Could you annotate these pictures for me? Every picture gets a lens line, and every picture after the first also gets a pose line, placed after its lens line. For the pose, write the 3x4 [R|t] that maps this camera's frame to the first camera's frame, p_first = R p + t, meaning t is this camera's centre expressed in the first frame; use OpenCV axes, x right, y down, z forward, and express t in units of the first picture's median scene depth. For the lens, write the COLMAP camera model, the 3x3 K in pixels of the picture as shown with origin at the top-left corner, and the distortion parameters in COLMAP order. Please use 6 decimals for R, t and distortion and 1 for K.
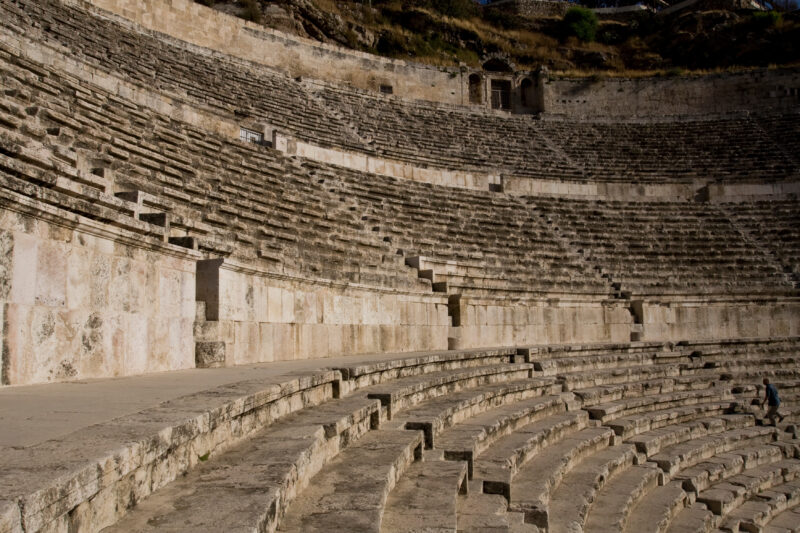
lens RADIAL K [[621.0, 0, 396.6], [0, 621.0, 269.8], [0, 0, 1]] dist [-0.091870, 0.058163]
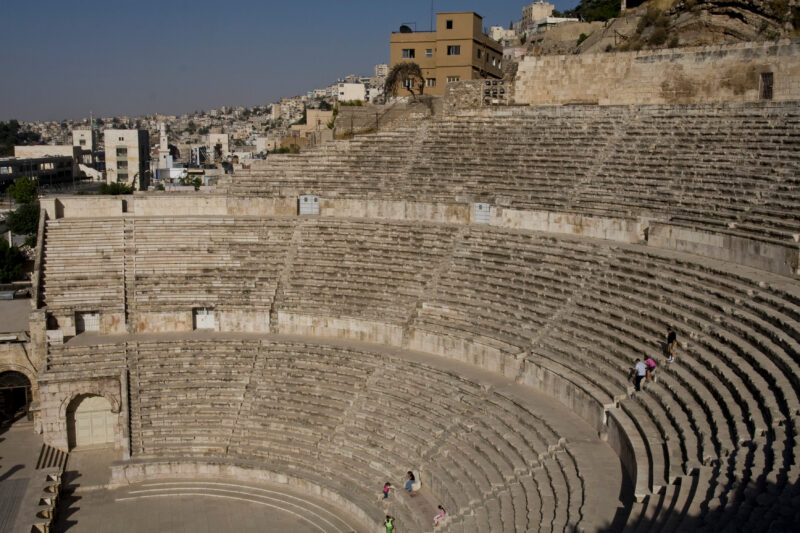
lens RADIAL K [[816.7, 0, 395.3], [0, 816.7, 268.4], [0, 0, 1]] dist [-0.047629, 0.000000]
pose [[0.071440, 0.188843, -0.979405, 1.333402], [0.098127, 0.975820, 0.195310, -0.335905], [0.992606, -0.110059, 0.051182, 0.374412]]
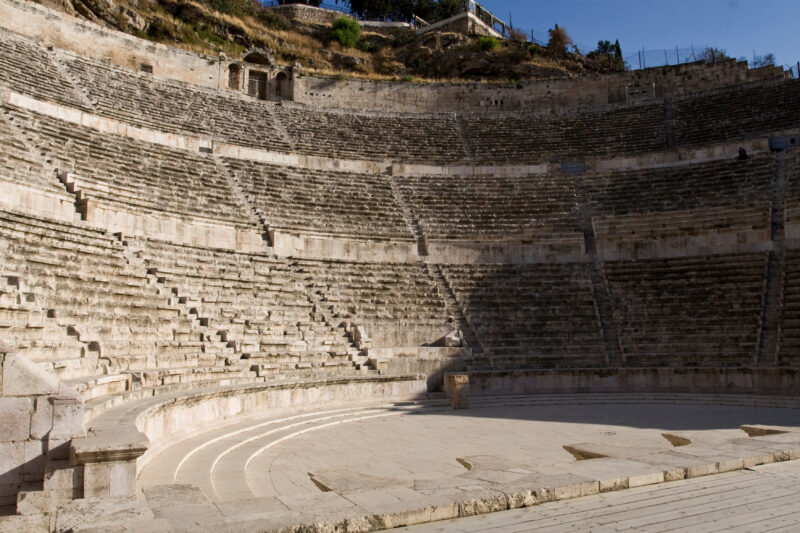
lens RADIAL K [[621.0, 0, 394.9], [0, 621.0, 270.6], [0, 0, 1]] dist [-0.091870, 0.058163]
pose [[0.974012, 0.040988, 0.222755, 0.216823], [-0.038898, 0.999148, -0.013764, 0.088488], [-0.223129, 0.004741, 0.974777, -0.222135]]
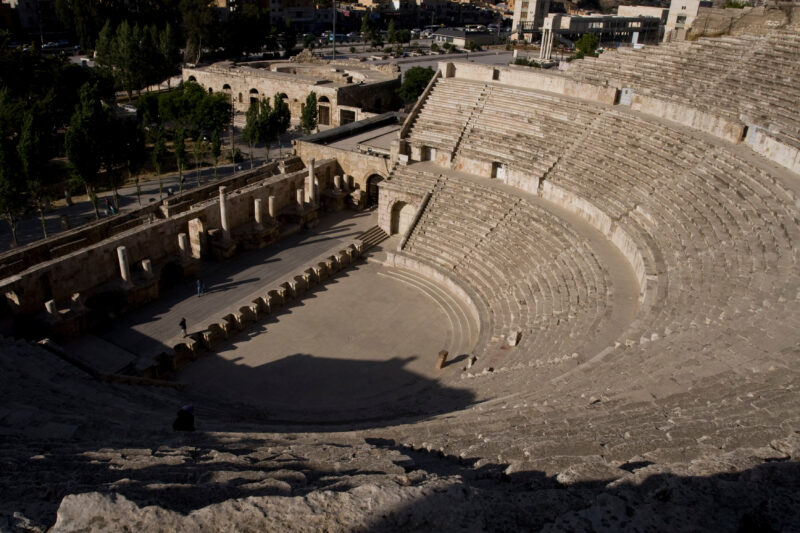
lens RADIAL K [[621.0, 0, 393.2], [0, 621.0, 271.5], [0, 0, 1]] dist [-0.091870, 0.058163]
pose [[-0.691039, 0.314169, -0.650971, 1.104415], [0.051626, 0.919754, 0.389084, -0.362125], [0.720971, 0.235265, -0.651806, 0.924141]]
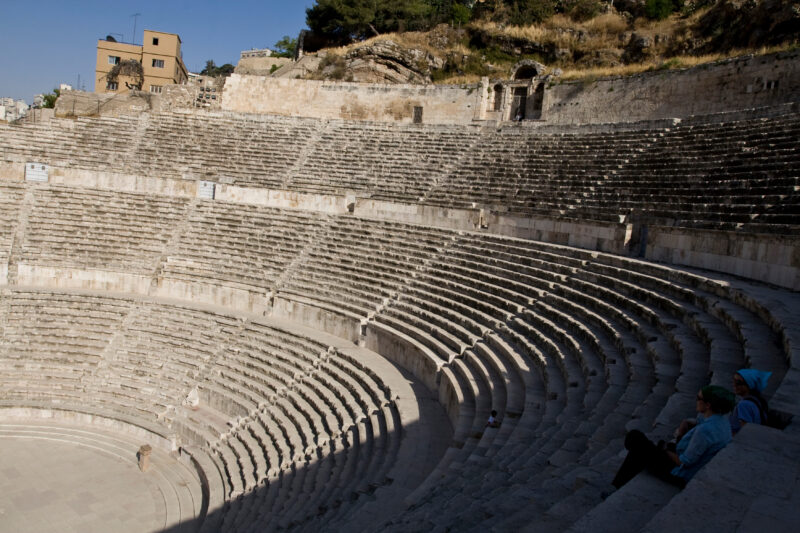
lens RADIAL K [[621.0, 0, 400.1], [0, 621.0, 274.0], [0, 0, 1]] dist [-0.091870, 0.058163]
pose [[0.590997, 0.179509, -0.786447, 1.212473], [-0.035628, 0.979783, 0.196865, -0.225297], [0.805887, -0.088327, 0.585444, 0.150542]]
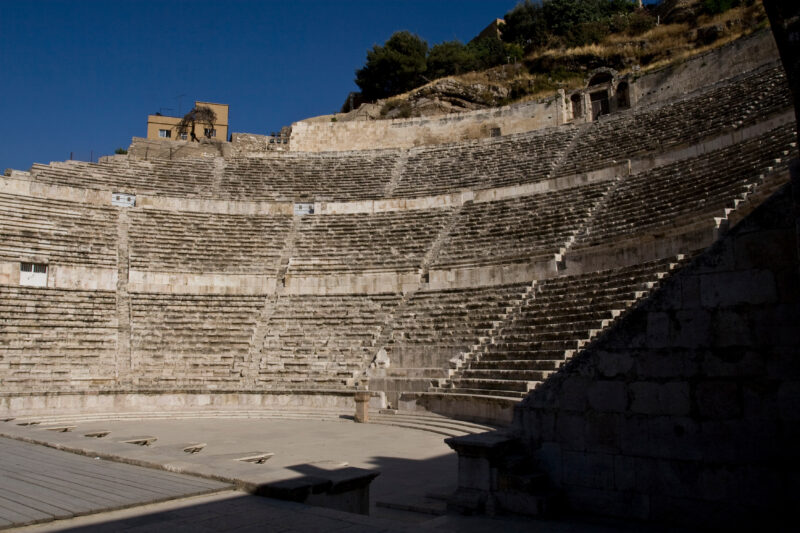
lens RADIAL K [[621.0, 0, 397.2], [0, 621.0, 269.7], [0, 0, 1]] dist [-0.091870, 0.058163]
pose [[0.640344, -0.087449, -0.763094, 0.955722], [0.071387, 0.995973, -0.054233, 0.081819], [0.764764, -0.019748, 0.644008, -0.066859]]
